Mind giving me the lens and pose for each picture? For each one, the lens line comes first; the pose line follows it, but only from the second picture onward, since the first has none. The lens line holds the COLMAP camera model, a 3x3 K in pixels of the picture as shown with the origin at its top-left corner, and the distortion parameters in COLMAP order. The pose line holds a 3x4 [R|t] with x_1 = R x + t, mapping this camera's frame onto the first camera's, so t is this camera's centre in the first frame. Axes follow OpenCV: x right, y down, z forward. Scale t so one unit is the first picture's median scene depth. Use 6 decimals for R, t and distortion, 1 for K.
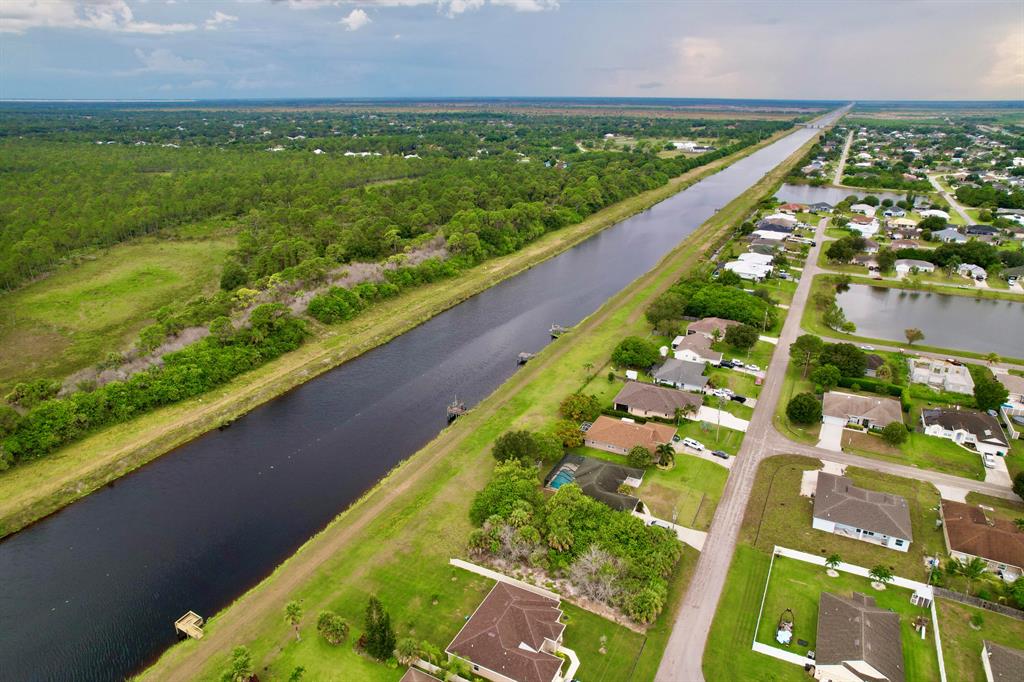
lens RADIAL K [[652.8, 0, 512.0], [0, 652.8, 341.0], [0, 0, 1]] dist [-0.078692, 0.073777]
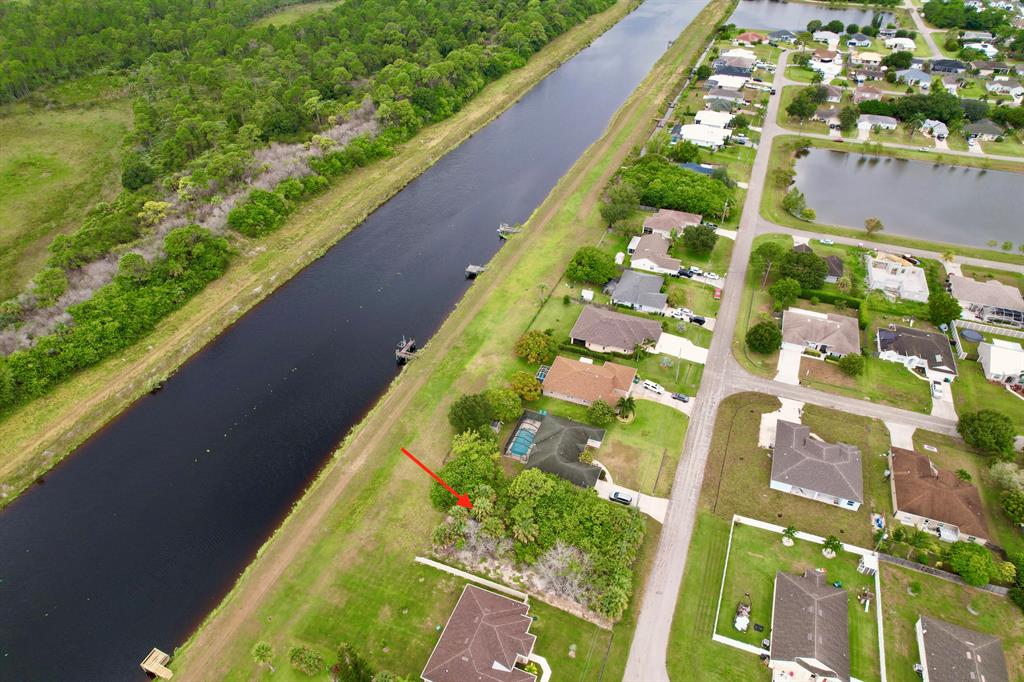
lens RADIAL K [[652.8, 0, 512.0], [0, 652.8, 341.0], [0, 0, 1]] dist [-0.078692, 0.073777]
pose [[0.995252, -0.061702, 0.075270, -0.001877], [0.037780, 0.957642, 0.285471, -0.182267], [-0.089696, -0.281272, 0.955427, 0.093941]]
